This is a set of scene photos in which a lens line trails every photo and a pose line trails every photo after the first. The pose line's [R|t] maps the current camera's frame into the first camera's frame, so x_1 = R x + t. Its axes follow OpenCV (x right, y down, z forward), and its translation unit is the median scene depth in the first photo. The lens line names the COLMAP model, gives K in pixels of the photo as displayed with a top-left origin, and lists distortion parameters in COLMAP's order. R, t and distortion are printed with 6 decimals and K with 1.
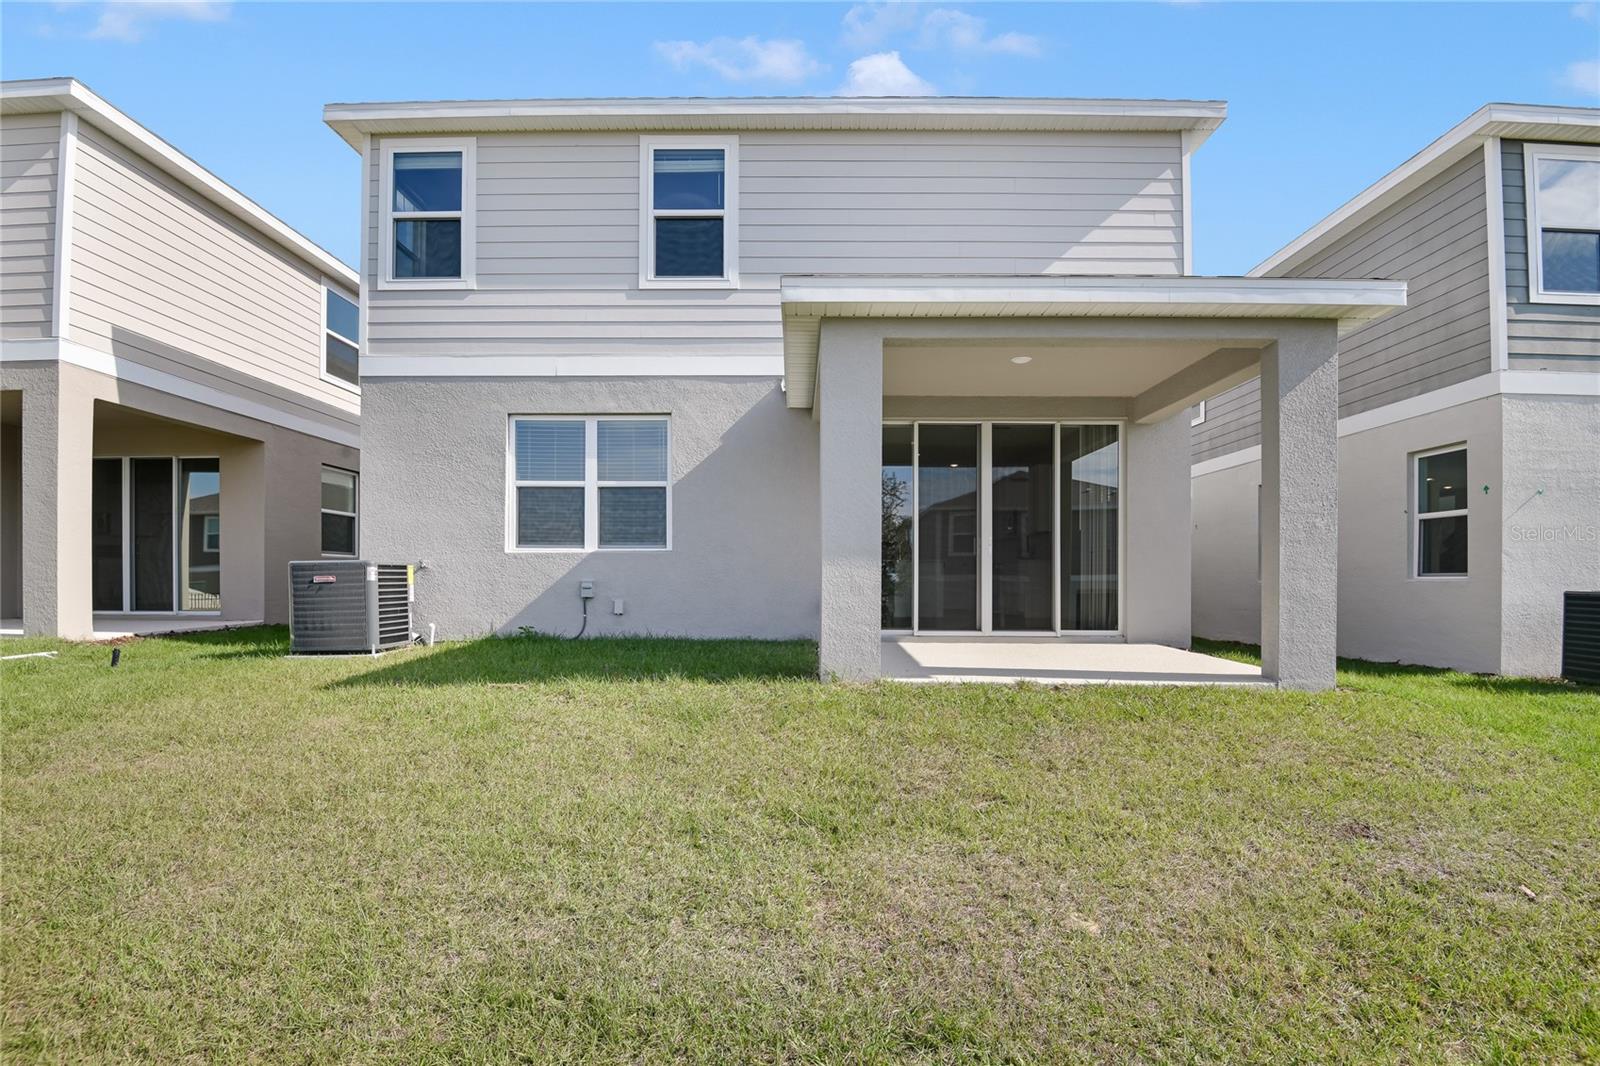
lens RADIAL K [[789.1, 0, 805.1], [0, 789.1, 562.9], [0, 0, 1]] dist [-0.002044, -0.025036]
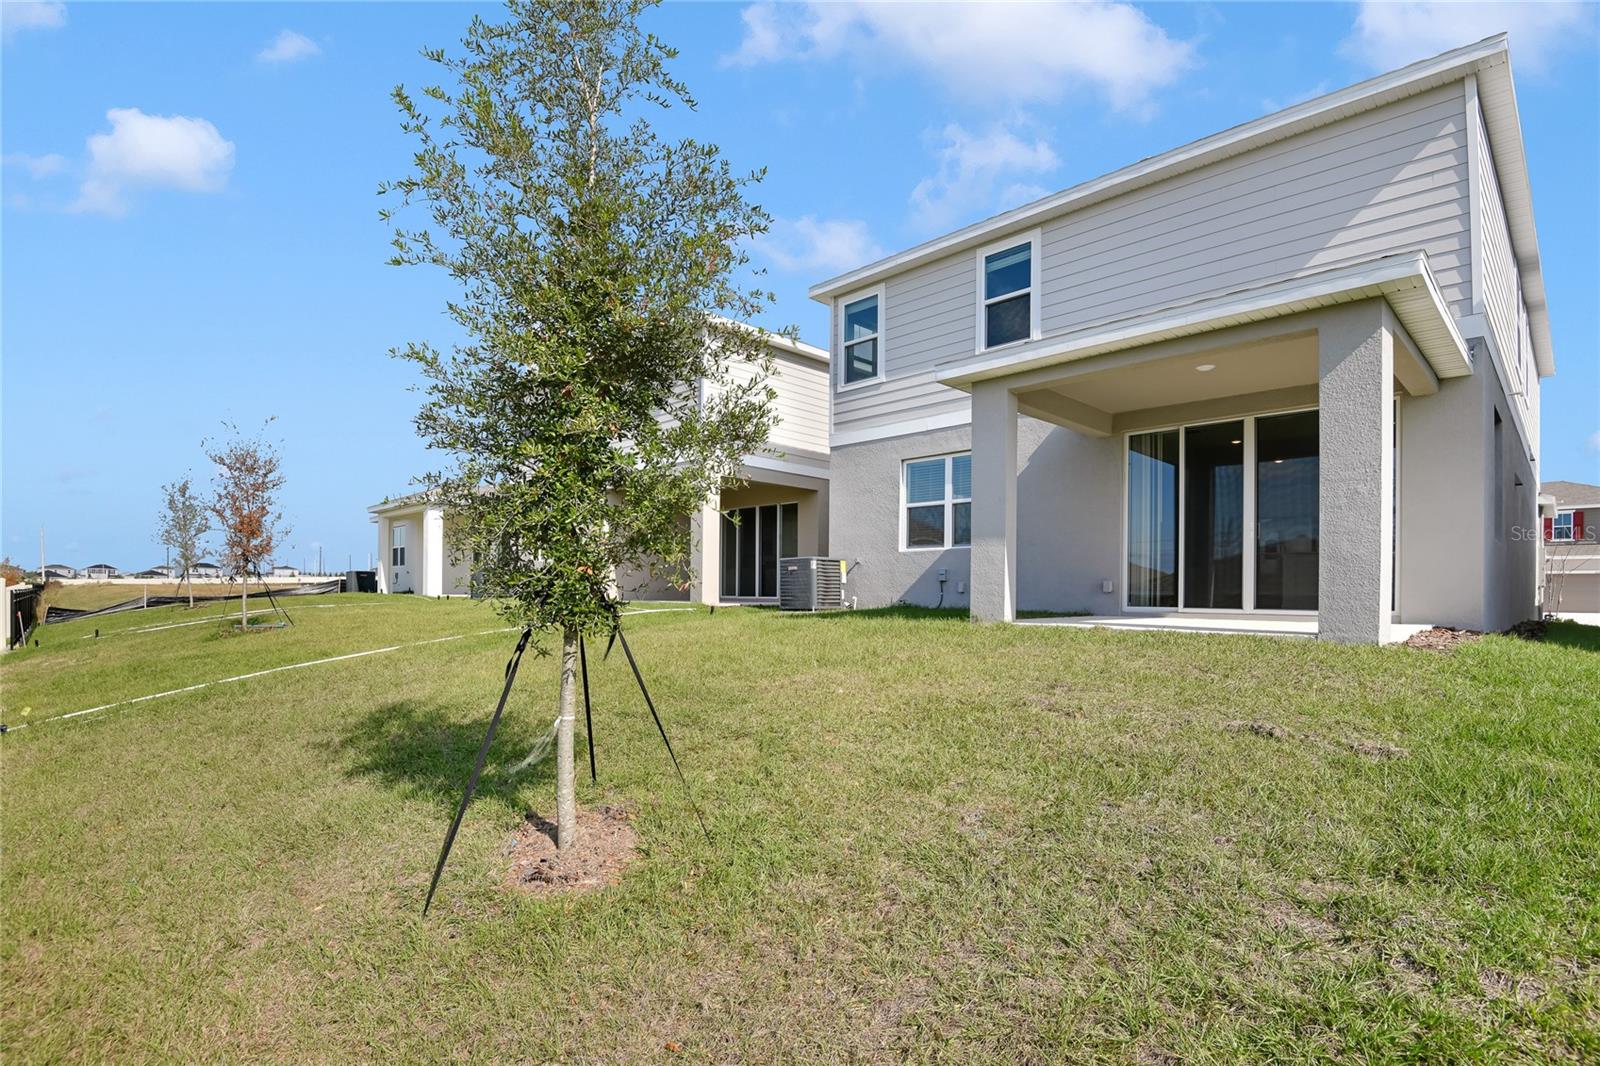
lens RADIAL K [[789.1, 0, 805.1], [0, 789.1, 562.9], [0, 0, 1]] dist [-0.002044, -0.025036]
pose [[0.704545, -0.023140, -0.709282, 0.557895], [0.002996, 0.999556, -0.029634, 0.051655], [0.709653, 0.018754, 0.704302, -0.189393]]
